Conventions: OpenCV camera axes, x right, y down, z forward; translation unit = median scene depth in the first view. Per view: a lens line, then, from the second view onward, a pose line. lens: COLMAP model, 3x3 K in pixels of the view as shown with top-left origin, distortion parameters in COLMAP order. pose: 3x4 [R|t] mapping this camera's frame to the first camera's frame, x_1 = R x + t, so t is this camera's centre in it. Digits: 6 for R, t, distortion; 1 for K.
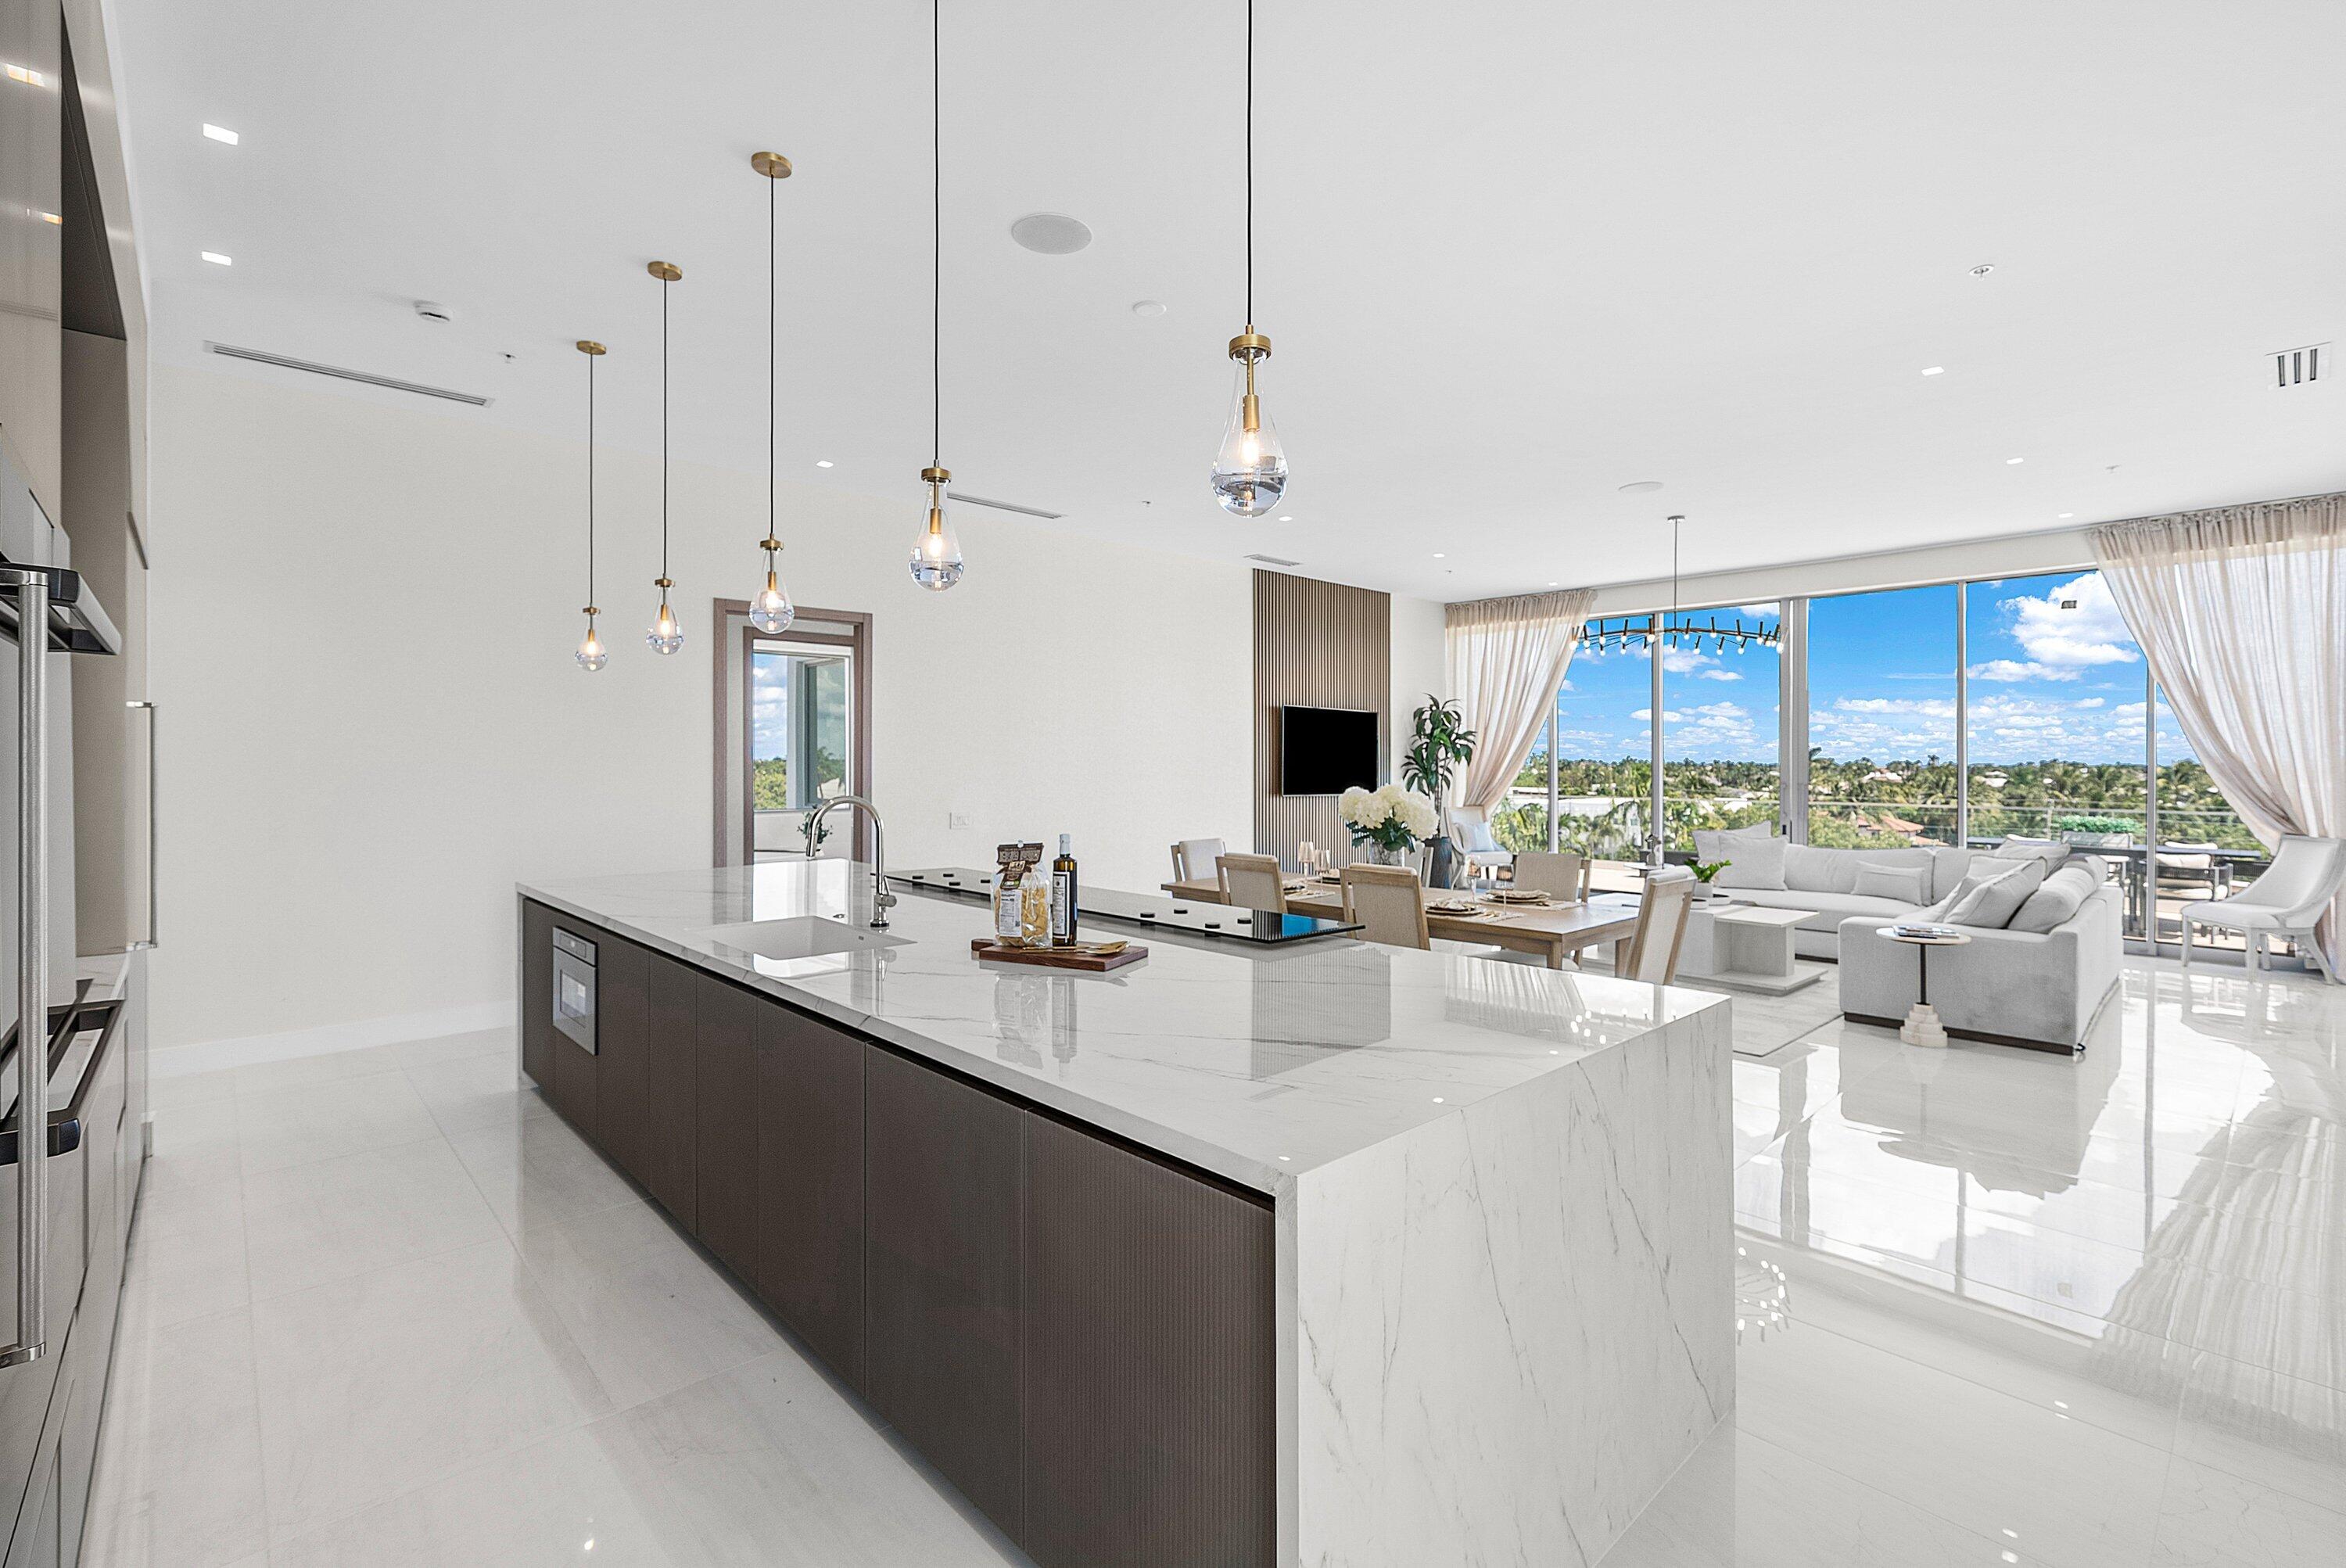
lens RADIAL K [[1072.8, 0, 1158.2], [0, 1072.8, 760.3], [0, 0, 1]] dist [0.001350, -0.000250]
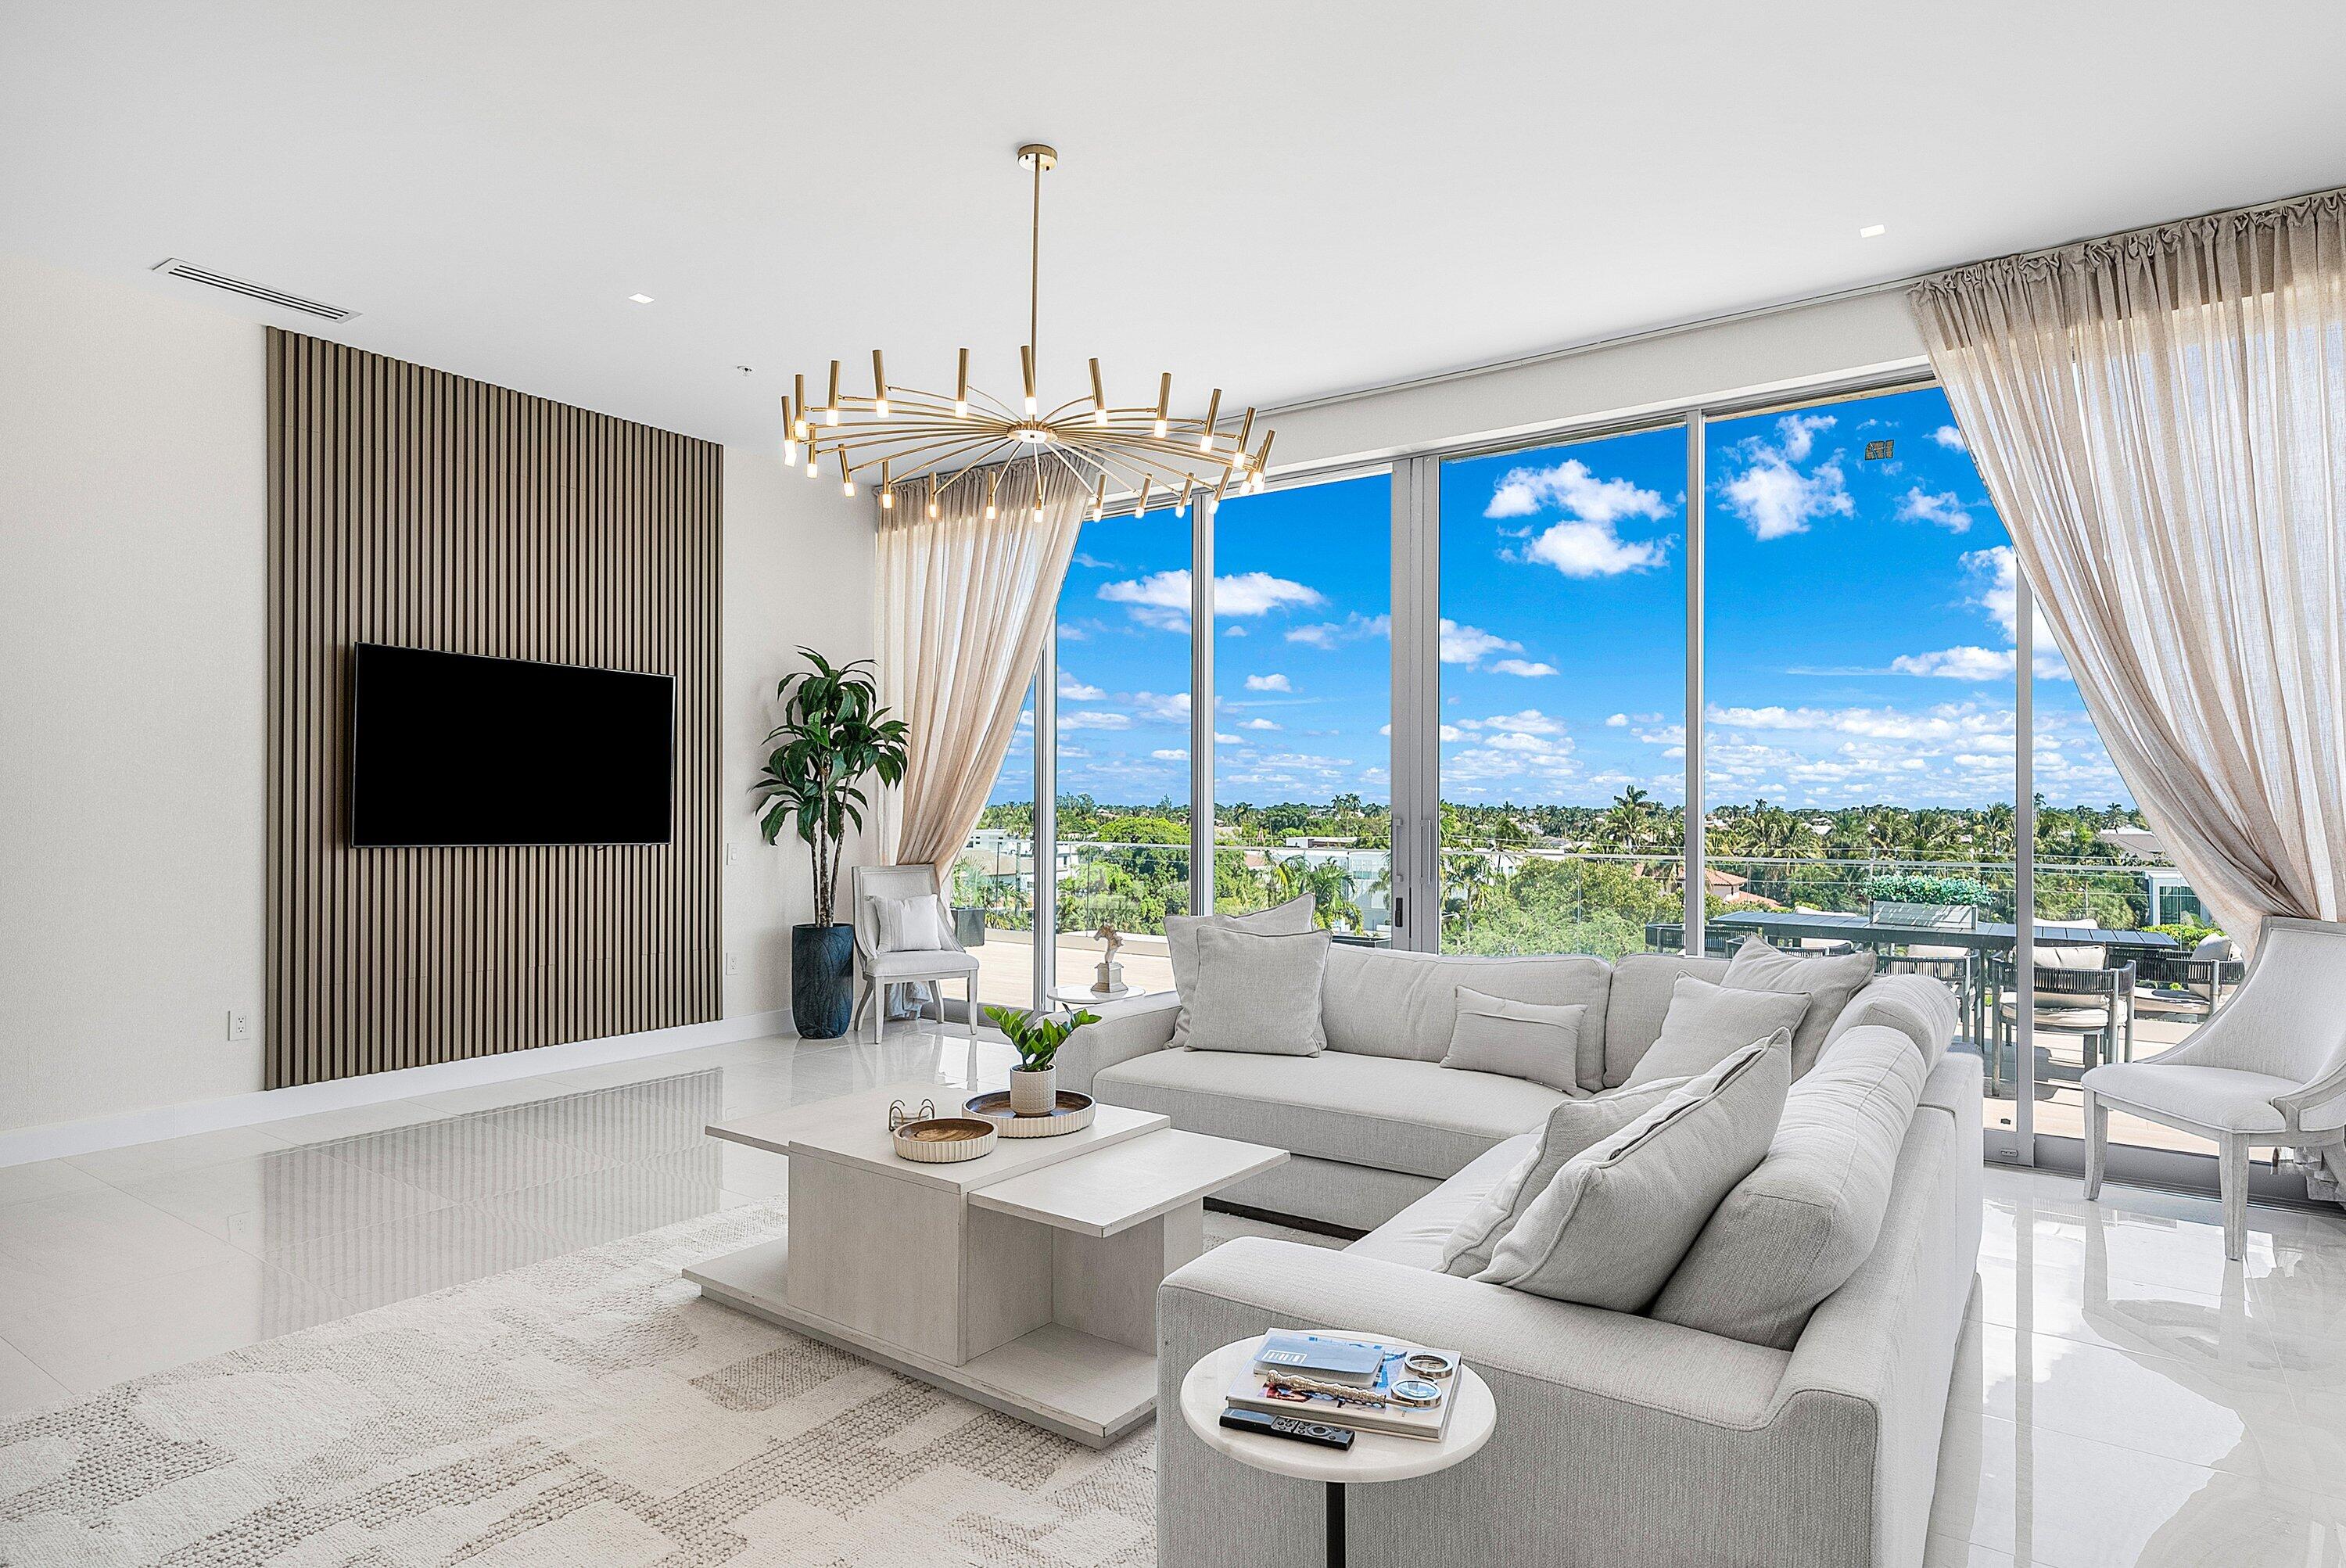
lens RADIAL K [[1316.9, 0, 1180.0], [0, 1316.9, 802.9], [0, 0, 1]] dist [0.002535, 0.000870]
pose [[0.978477, 0.002009, 0.206348, 0.348240], [-0.001666, 0.999997, -0.001834, 0.015984], [-0.206351, 0.001450, 0.978477, 0.403329]]
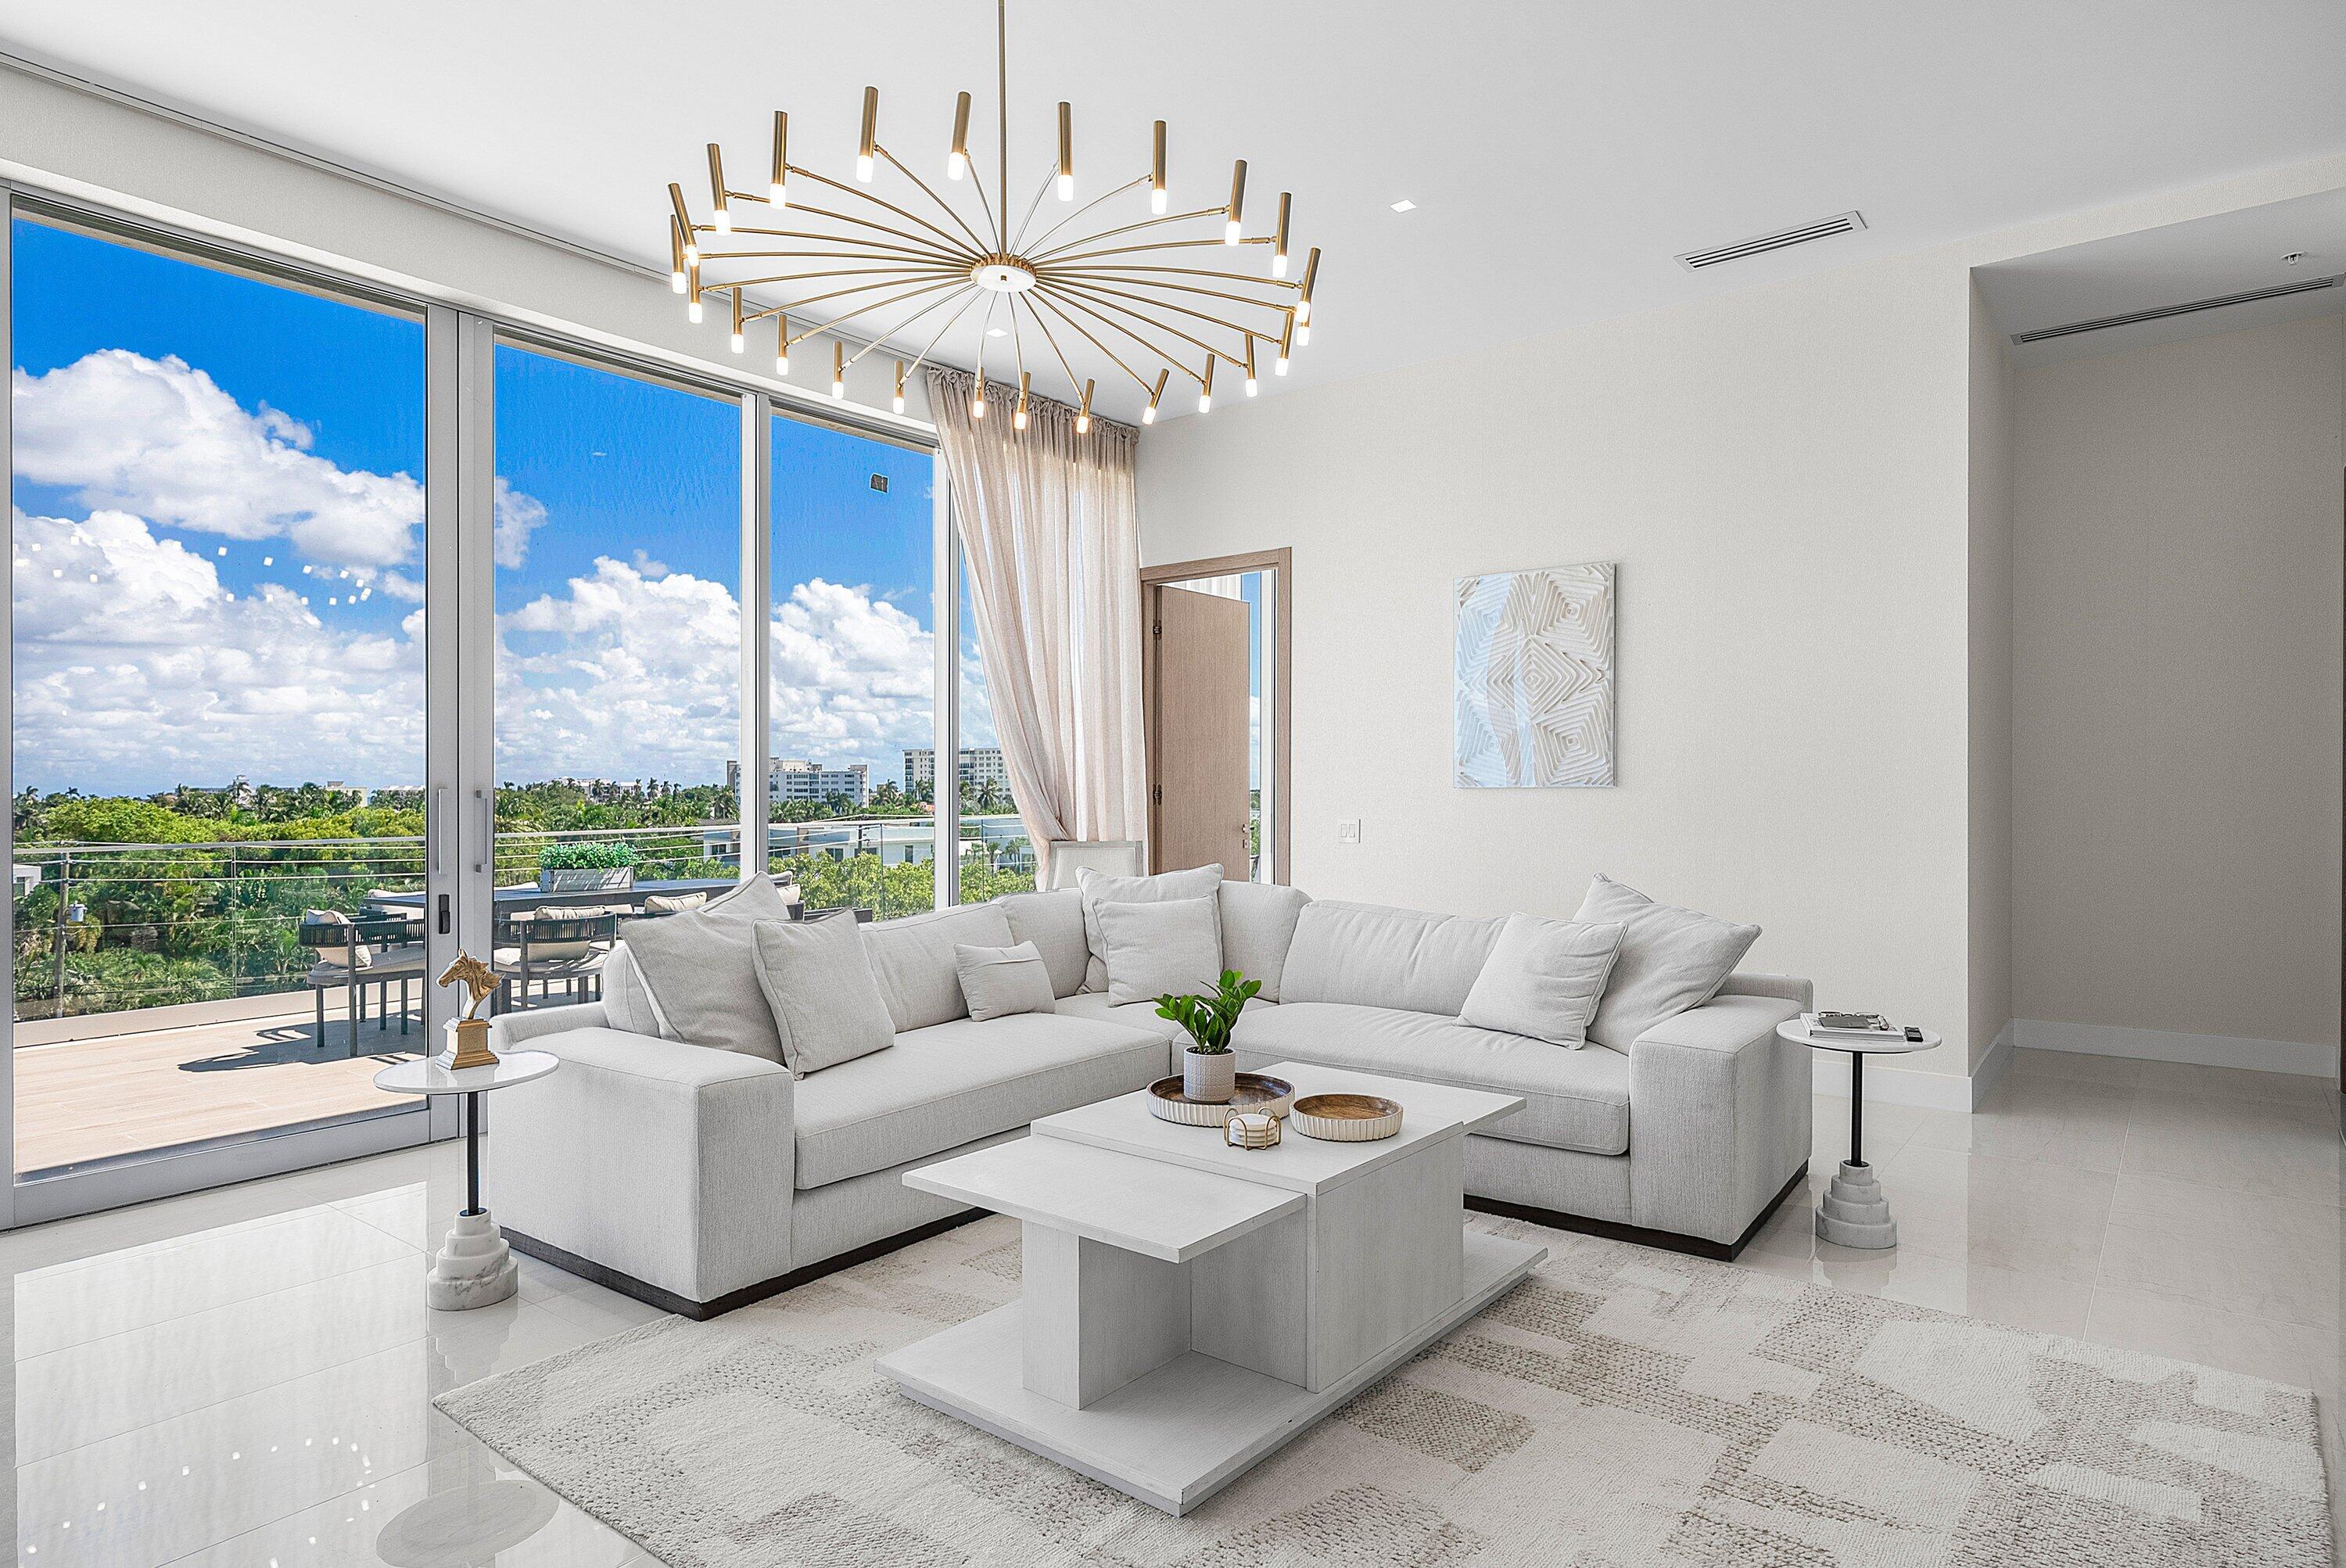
lens RADIAL K [[1309.9, 0, 1207.1], [0, 1309.9, 784.1], [0, 0, 1]] dist [0.004912, -0.000339]
pose [[-0.177253, 0.001545, 0.984164, 0.075886], [0.007100, 0.999975, -0.000291, 0.022546], [-0.984140, 0.006936, -0.177259, 0.808996]]
